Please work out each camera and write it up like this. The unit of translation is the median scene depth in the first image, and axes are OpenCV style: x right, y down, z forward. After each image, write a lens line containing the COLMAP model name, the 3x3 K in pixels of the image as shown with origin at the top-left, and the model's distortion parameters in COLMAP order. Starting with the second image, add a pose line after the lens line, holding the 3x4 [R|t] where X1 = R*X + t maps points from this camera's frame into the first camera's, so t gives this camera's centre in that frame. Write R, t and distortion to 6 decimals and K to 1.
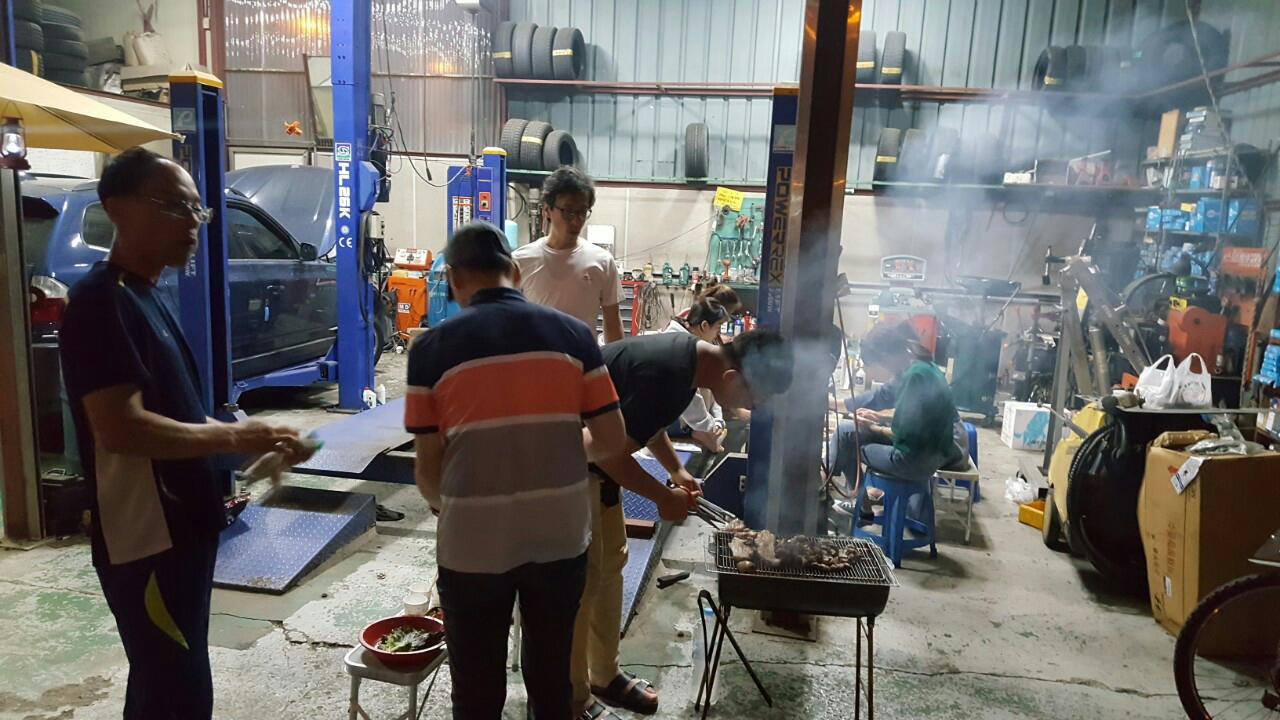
lens RADIAL K [[953.7, 0, 638.1], [0, 953.7, 385.7], [0, 0, 1]] dist [0.094548, -0.137980]
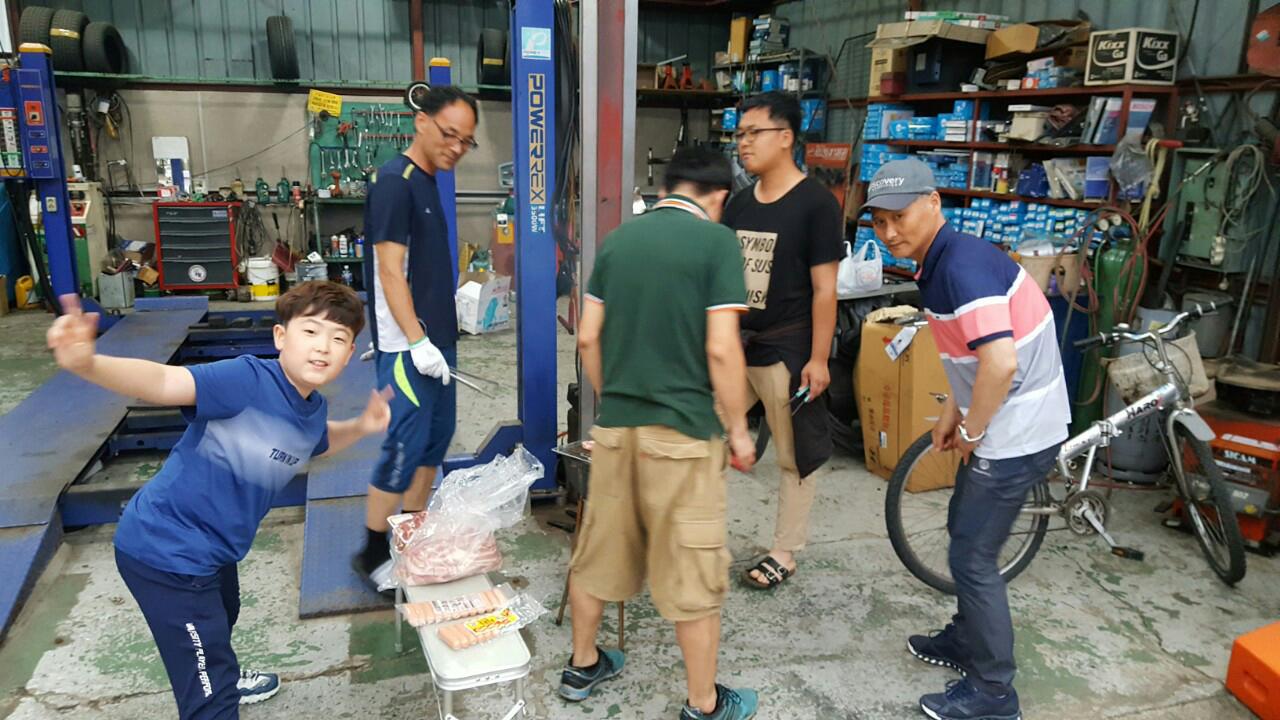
lens RADIAL K [[953.7, 0, 639.0], [0, 953.7, 393.4], [0, 0, 1]] dist [0.094548, -0.137980]
pose [[0.885903, -0.149295, 0.439190, -0.109357], [0.102788, 0.986435, 0.127984, -0.014263], [-0.452340, -0.068238, 0.889231, 0.044771]]
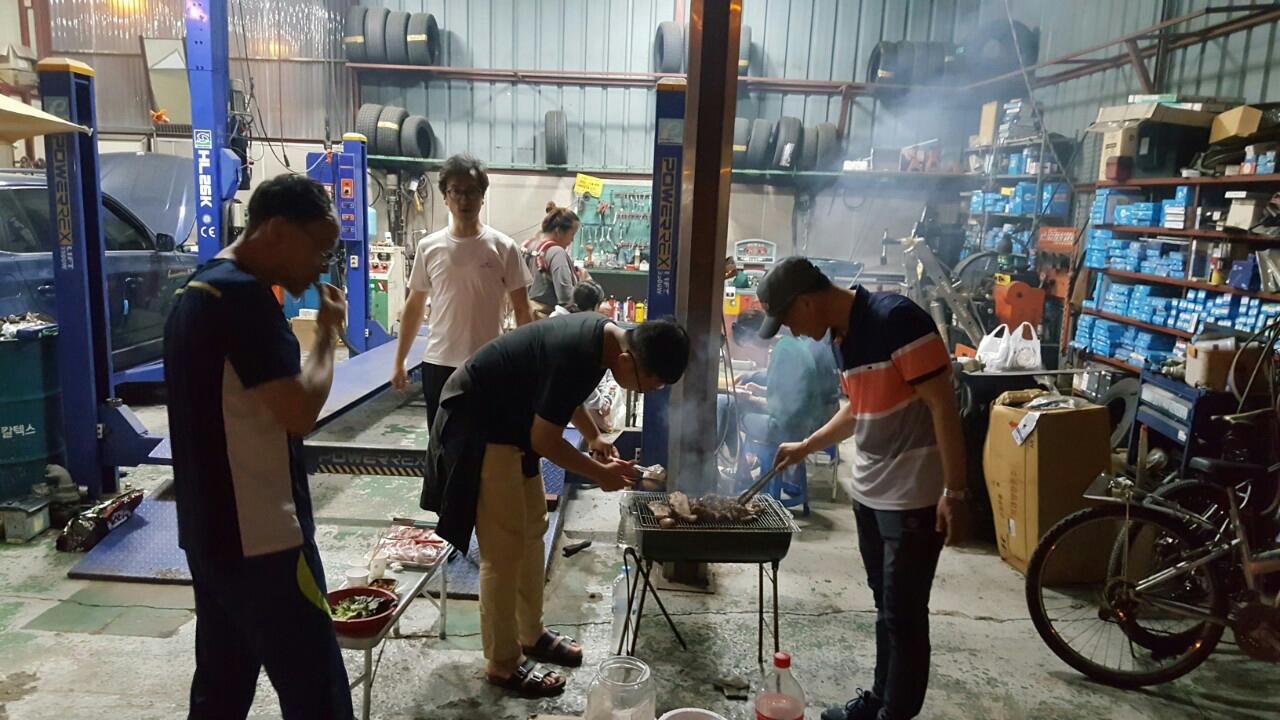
lens RADIAL K [[953.7, 0, 620.8], [0, 953.7, 386.1], [0, 0, 1]] dist [0.094548, -0.137980]
pose [[0.989366, -0.034601, 0.141271, -0.030175], [0.032389, 0.999314, 0.017932, 0.003045], [-0.141795, -0.013166, 0.989809, -0.027555]]
